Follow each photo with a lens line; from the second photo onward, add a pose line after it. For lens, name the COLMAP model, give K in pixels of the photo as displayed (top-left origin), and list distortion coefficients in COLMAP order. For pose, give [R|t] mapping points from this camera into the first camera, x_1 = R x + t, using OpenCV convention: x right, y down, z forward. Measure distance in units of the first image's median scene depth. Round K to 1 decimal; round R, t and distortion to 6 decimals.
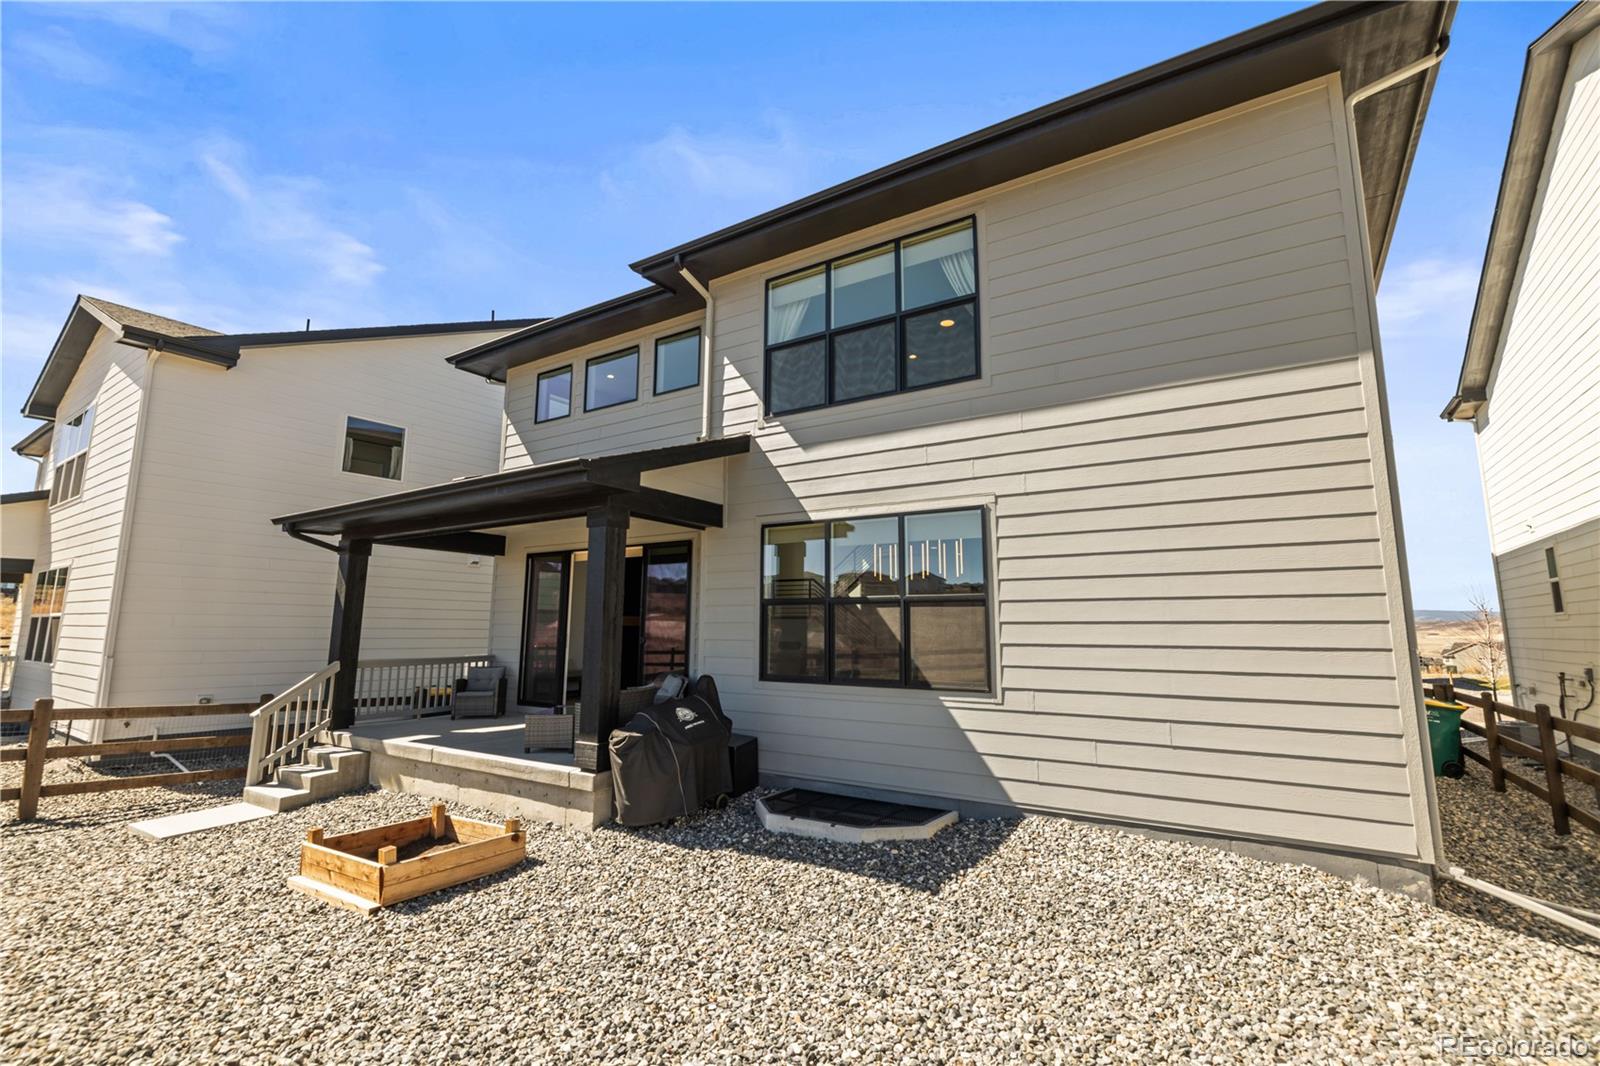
lens RADIAL K [[737.1, 0, 798.9], [0, 737.1, 517.7], [0, 0, 1]] dist [-0.002058, 0.000363]
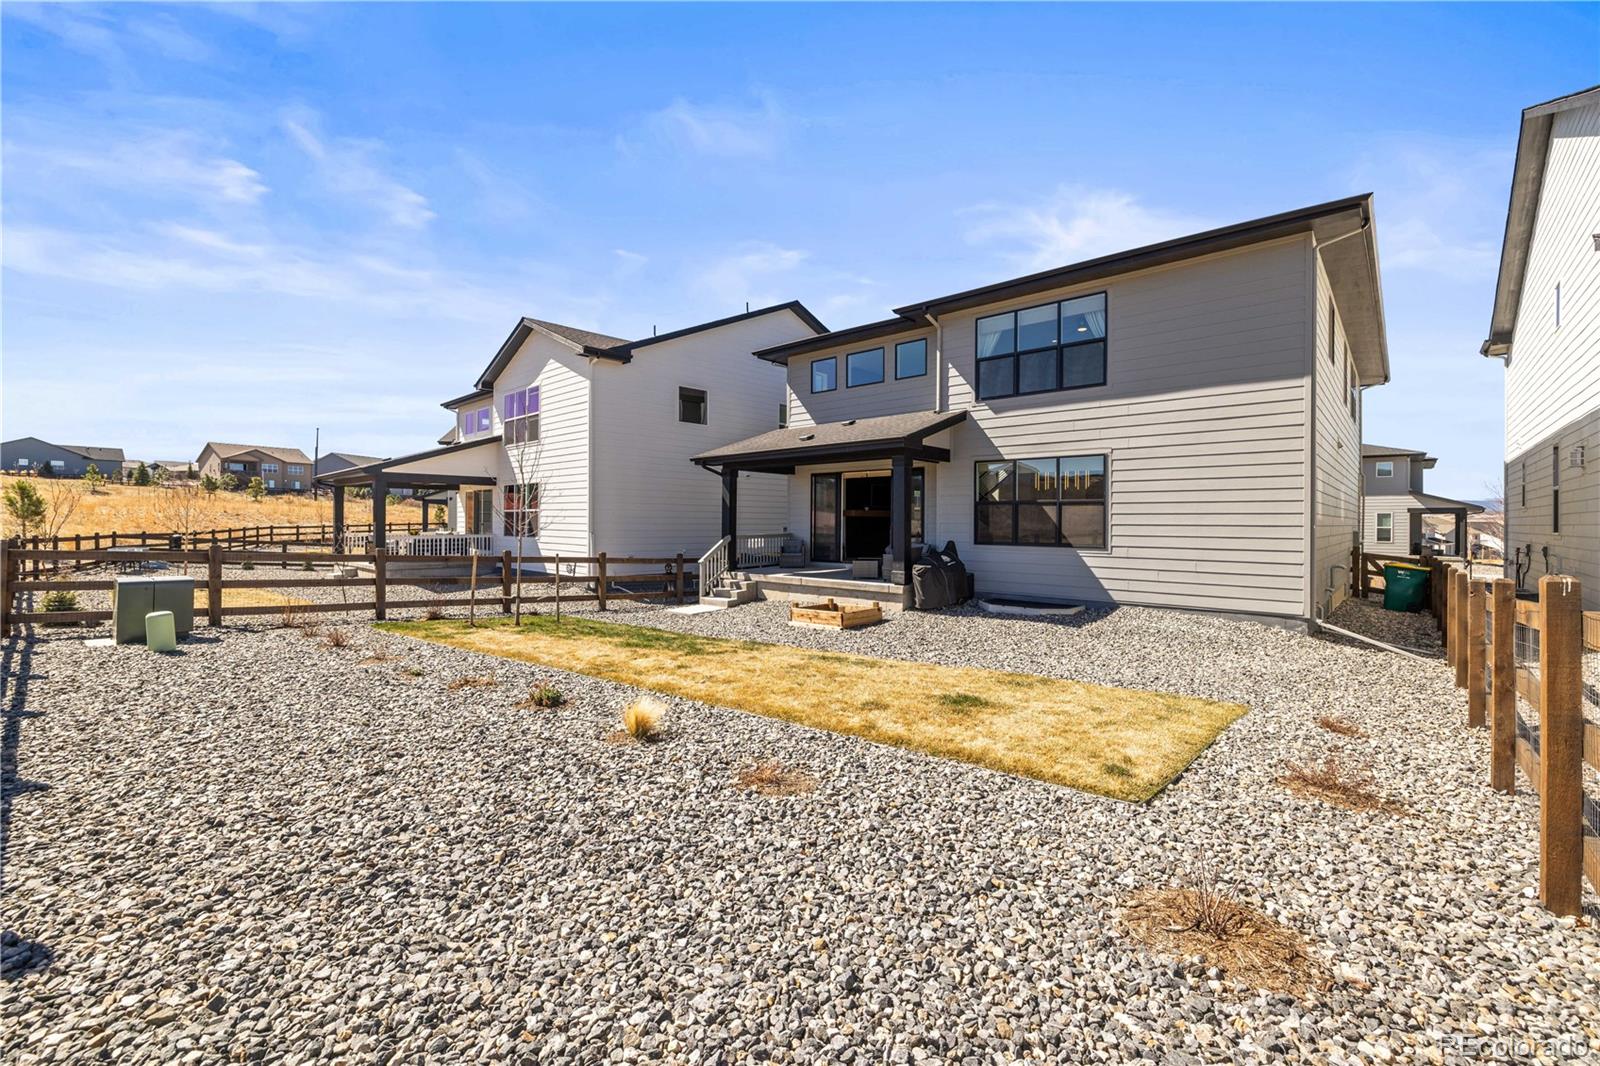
lens RADIAL K [[675.3, 0, 799.7], [0, 675.3, 525.3], [0, 0, 1]] dist [0.000955, 0.000211]
pose [[0.989640, 0.001300, -0.143566, -0.258767], [0.021206, 0.987668, 0.155122, -0.111130], [0.141997, -0.156559, 0.977408, -0.787476]]
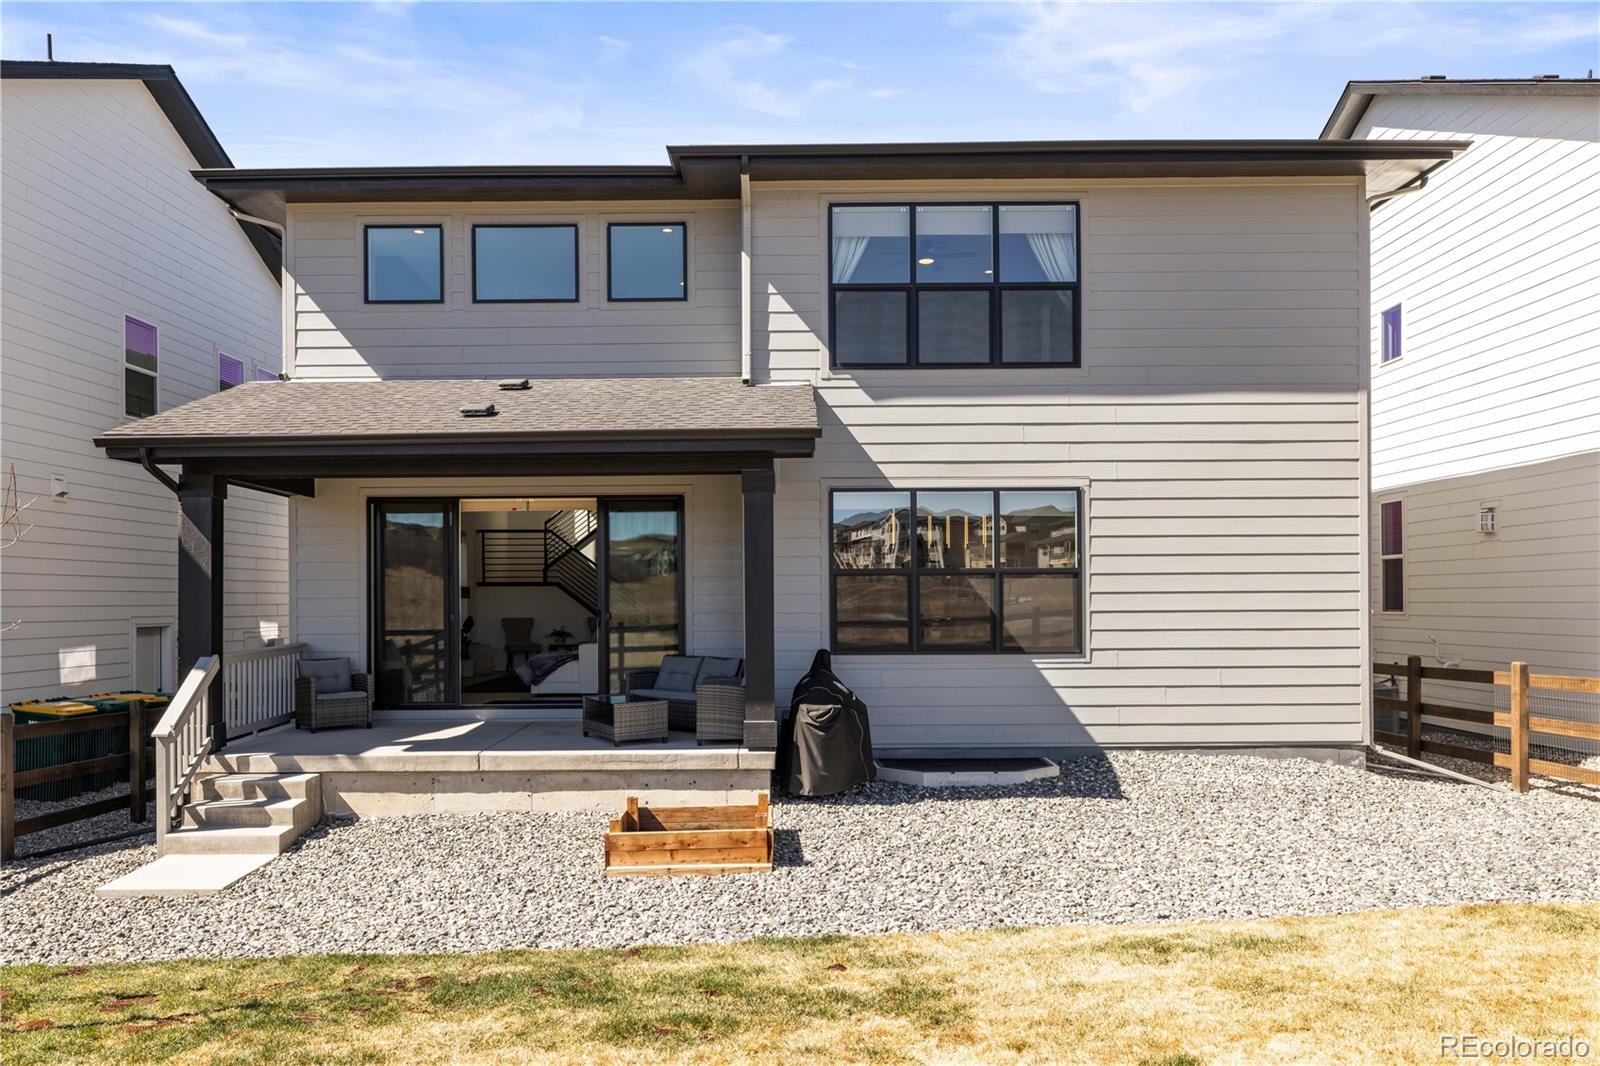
lens RADIAL K [[1218.6, 0, 799.4], [0, 1218.6, 599.4], [0, 0, 1]] dist [0.006042, 0.001608]
pose [[0.833654, -0.010720, 0.552183, -0.995951], [-0.073016, 0.988896, 0.129433, -0.050799], [-0.547439, -0.148220, 0.823615, -0.267445]]
